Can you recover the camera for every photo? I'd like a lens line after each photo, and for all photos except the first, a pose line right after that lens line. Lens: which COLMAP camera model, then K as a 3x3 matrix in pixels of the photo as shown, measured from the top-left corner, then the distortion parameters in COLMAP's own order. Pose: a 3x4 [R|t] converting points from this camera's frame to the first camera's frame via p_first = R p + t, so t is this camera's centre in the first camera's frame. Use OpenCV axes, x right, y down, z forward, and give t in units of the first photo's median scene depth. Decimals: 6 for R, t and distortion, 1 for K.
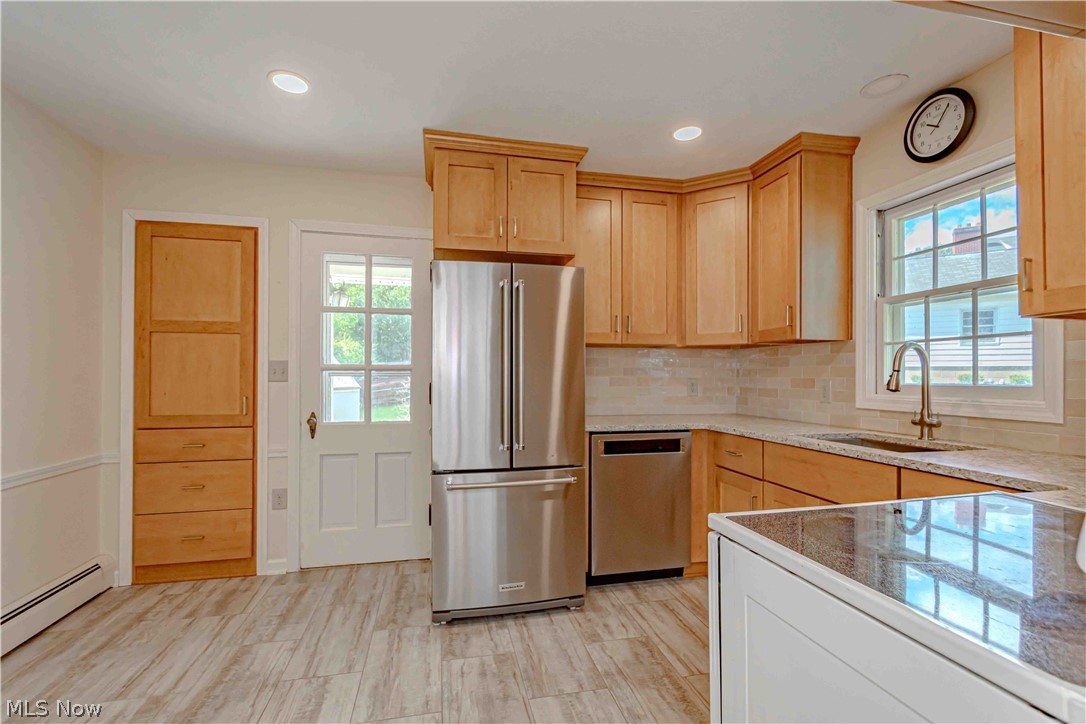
lens RADIAL K [[480.2, 0, 541.5], [0, 480.2, 372.5], [0, 0, 1]] dist [0.000829, -0.000165]
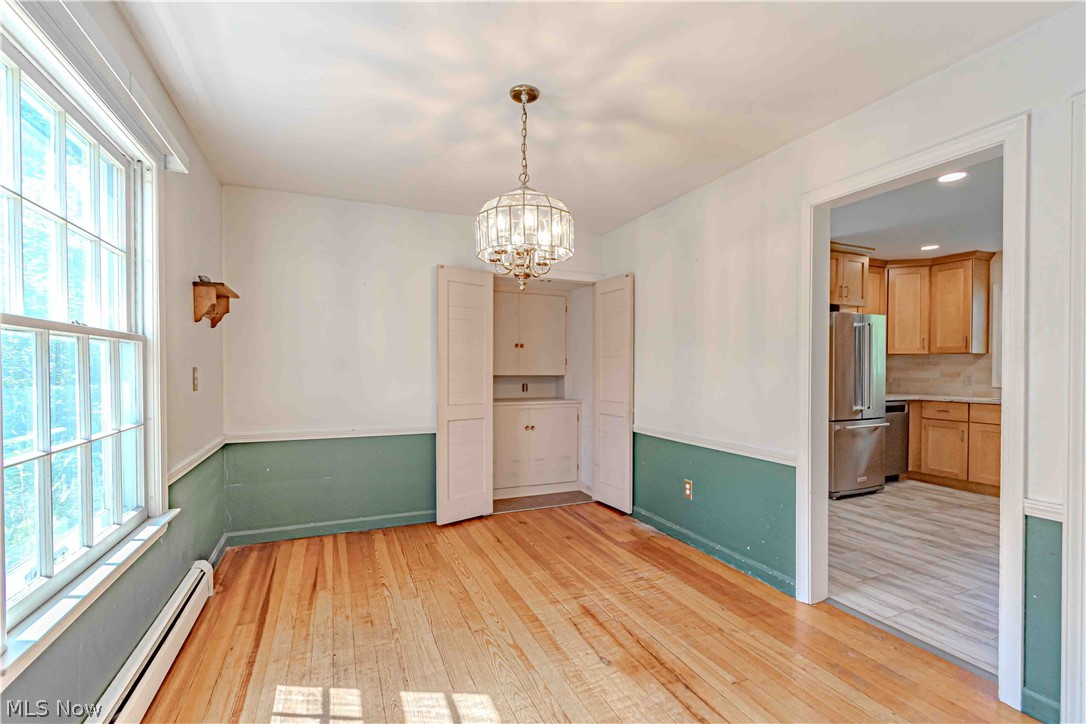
lens RADIAL K [[480.2, 0, 541.5], [0, 480.2, 372.5], [0, 0, 1]] dist [0.000829, -0.000165]
pose [[0.981083, -0.000828, 0.193584, -1.591677], [-0.002991, 0.999807, 0.019435, -0.022206], [-0.193562, -0.019647, 0.980891, -0.611243]]
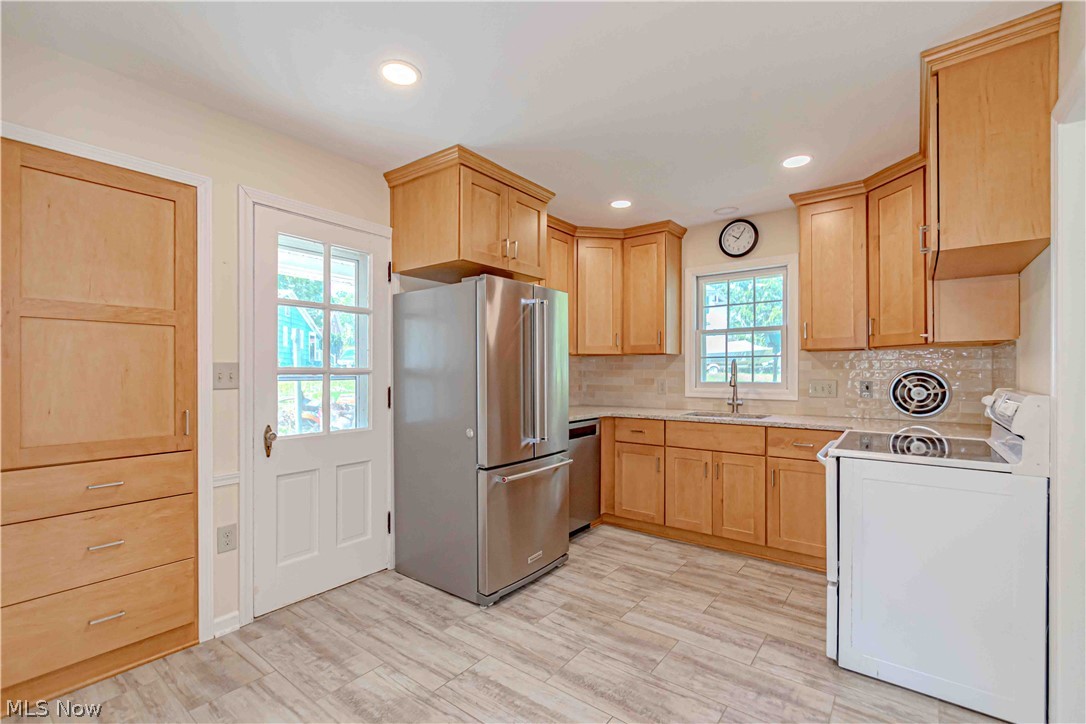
lens RADIAL K [[480.2, 0, 541.5], [0, 480.2, 372.5], [0, 0, 1]] dist [0.000829, -0.000165]
pose [[0.766361, -0.002712, 0.642405, -0.749954], [-0.004104, 0.999950, 0.009117, -0.020603], [-0.642397, -0.009624, 0.766311, 0.074735]]
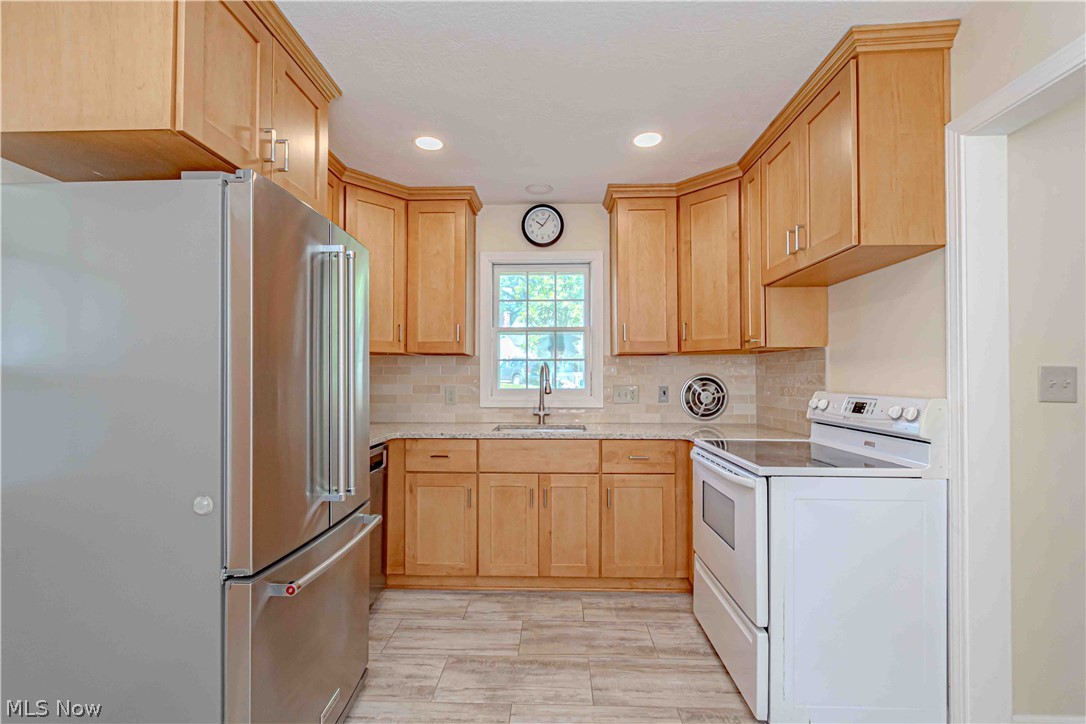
lens RADIAL K [[480.2, 0, 541.5], [0, 480.2, 372.5], [0, 0, 1]] dist [0.000829, -0.000165]
pose [[0.246317, 0.011227, 0.969124, -0.590043], [-0.008341, 0.999920, -0.009464, -0.011111], [-0.969153, -0.005752, 0.246391, 0.510759]]
